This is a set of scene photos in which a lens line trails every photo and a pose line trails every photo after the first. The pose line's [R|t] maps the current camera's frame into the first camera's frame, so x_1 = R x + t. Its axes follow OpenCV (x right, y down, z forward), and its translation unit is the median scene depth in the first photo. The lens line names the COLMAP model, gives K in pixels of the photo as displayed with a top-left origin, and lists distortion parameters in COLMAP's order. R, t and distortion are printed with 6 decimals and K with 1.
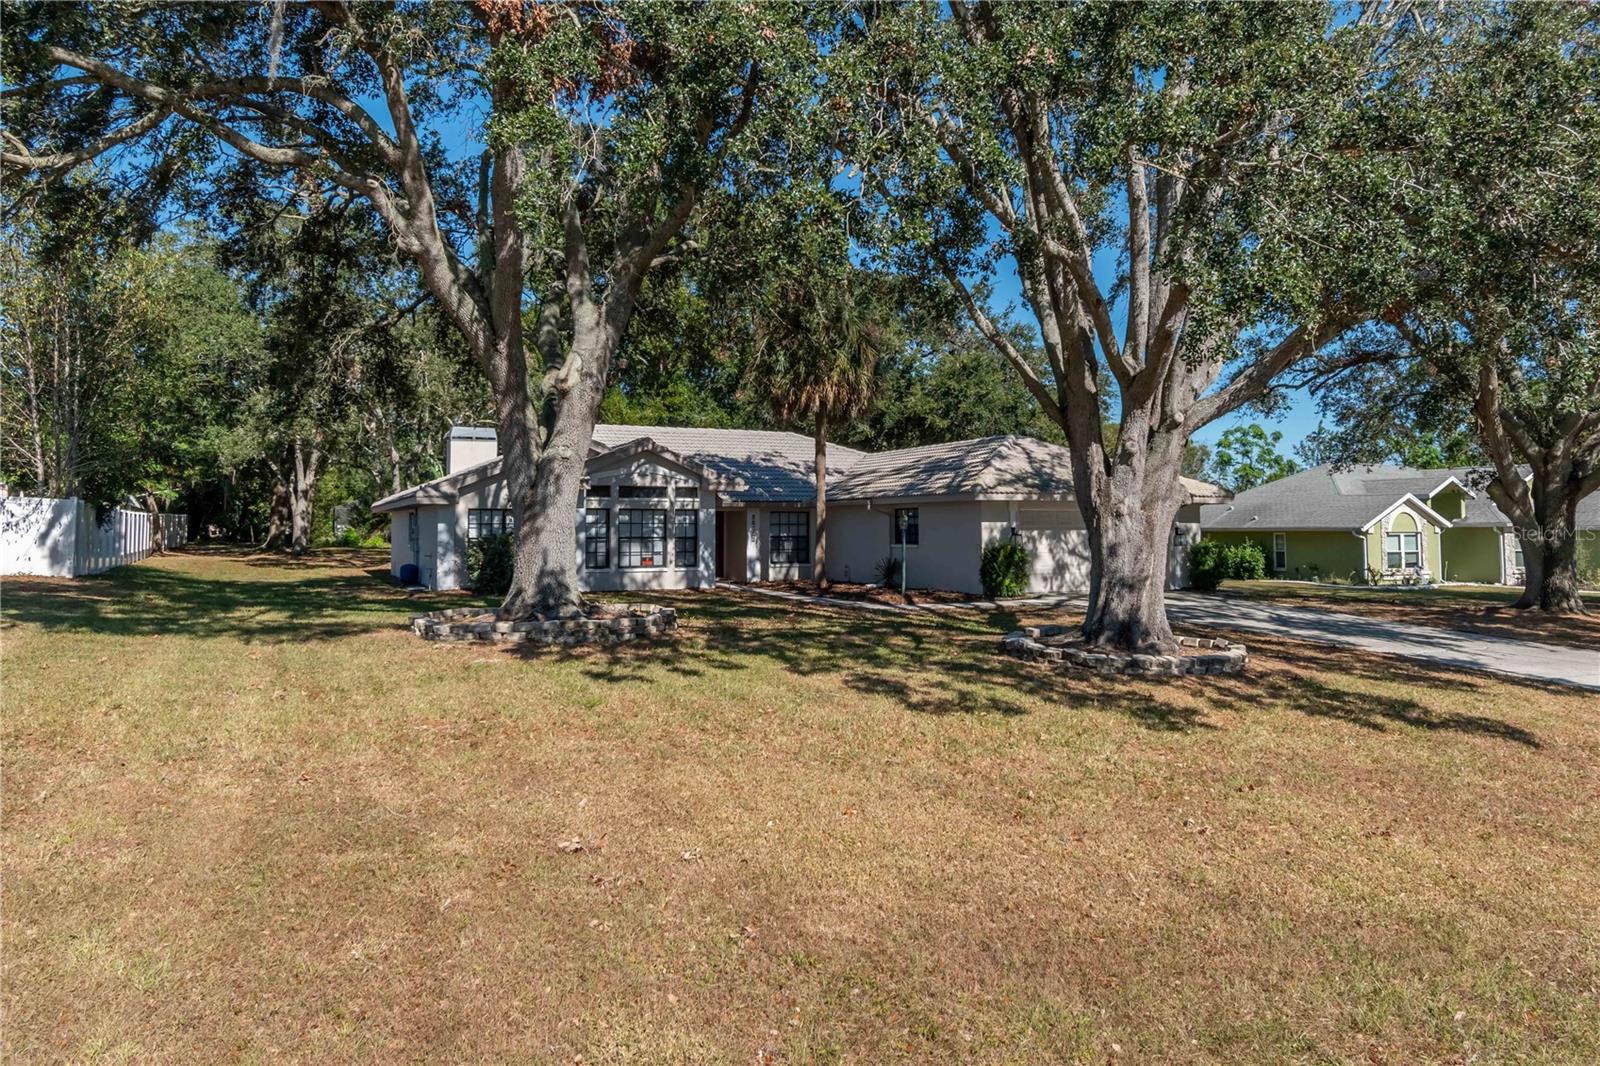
lens RADIAL K [[1109.8, 0, 796.7], [0, 1109.8, 514.7], [0, 0, 1]] dist [0.021559, 0.004638]
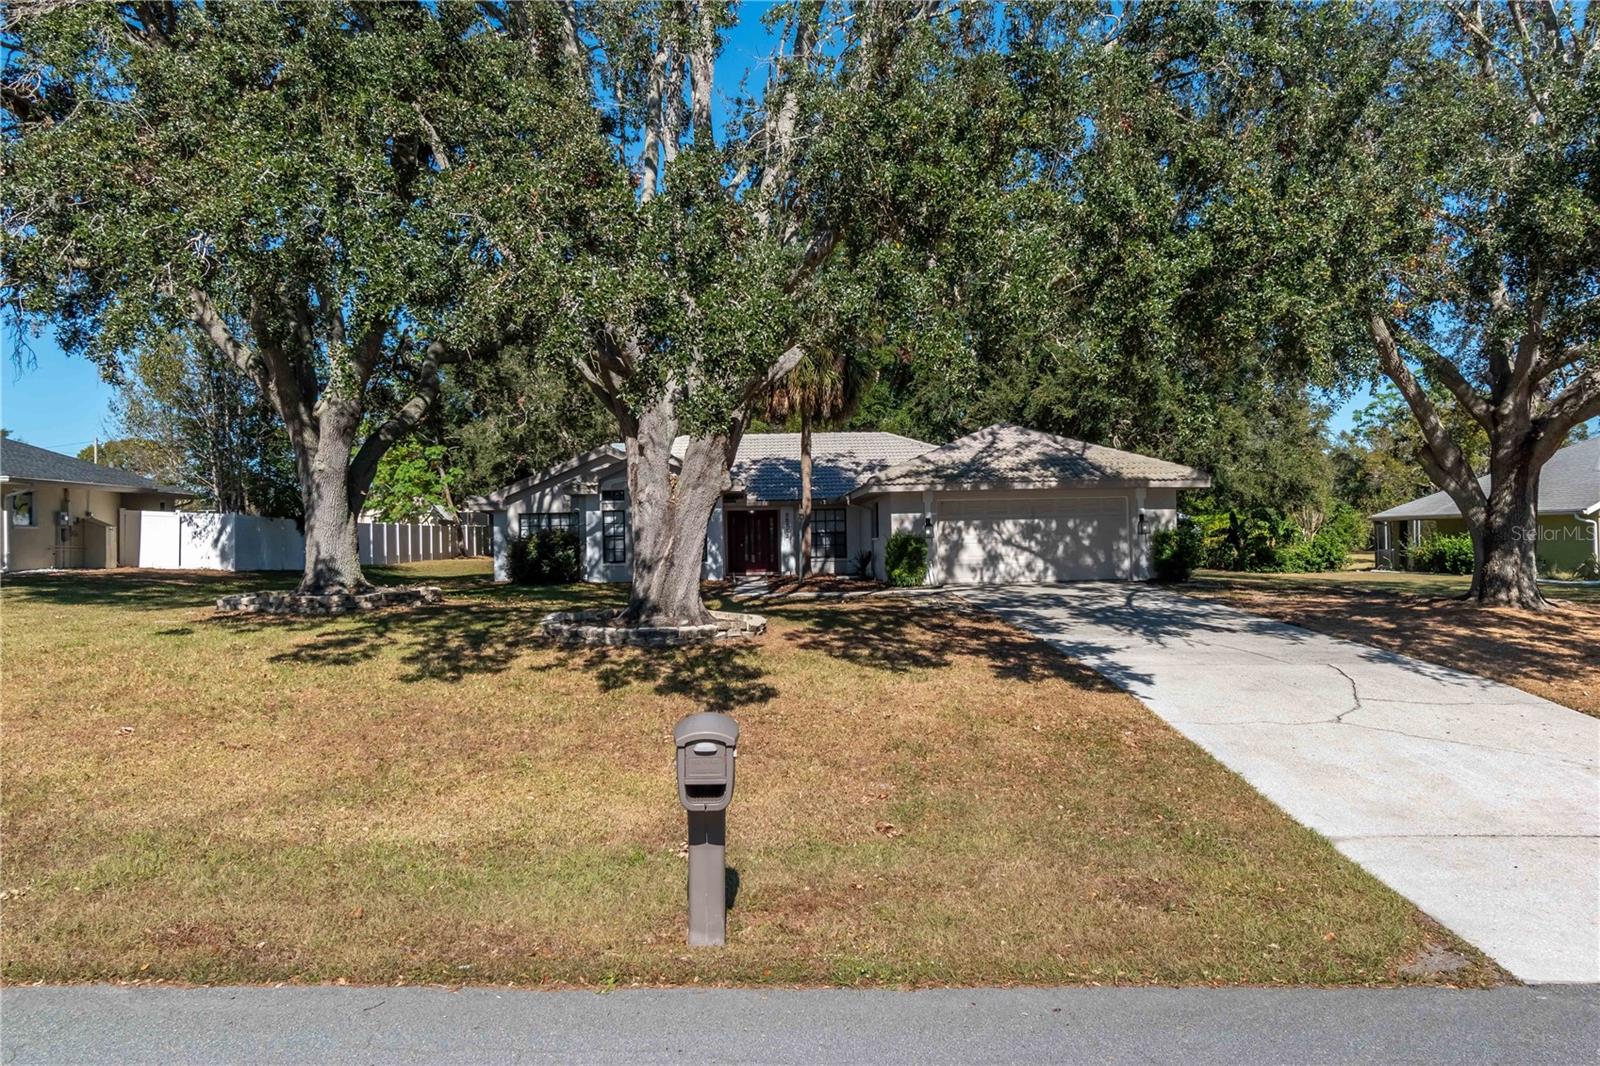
lens RADIAL K [[1109.8, 0, 789.9], [0, 1109.8, 563.2], [0, 0, 1]] dist [0.021559, 0.004638]
pose [[0.912673, -0.007179, -0.408628, 0.453501], [0.023121, 0.999151, 0.034086, 0.013595], [0.408037, -0.040557, 0.912064, 0.027082]]
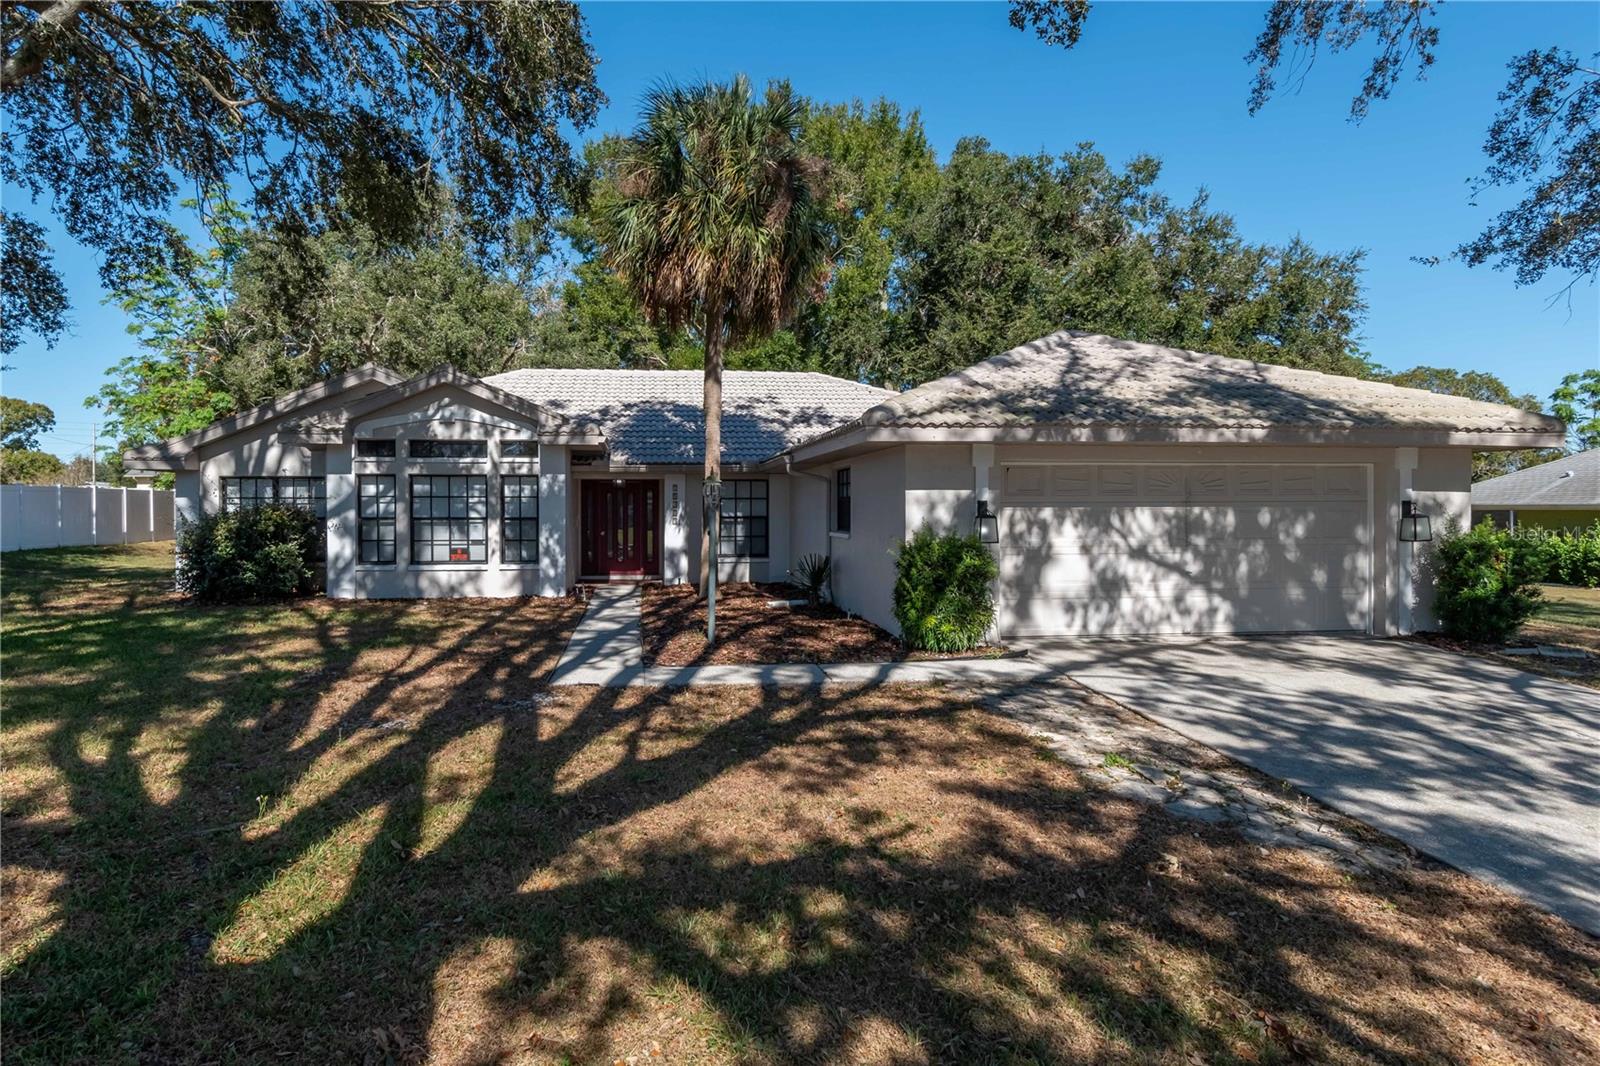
lens RADIAL K [[953.3, 0, 729.5], [0, 953.3, 538.0], [0, 0, 1]] dist [0.006156, -0.004806]
pose [[0.938330, 0.011316, -0.345555, 0.215412], [0.004100, 0.999030, 0.043850, 0.008245], [0.345716, -0.042563, 0.937373, 0.533759]]
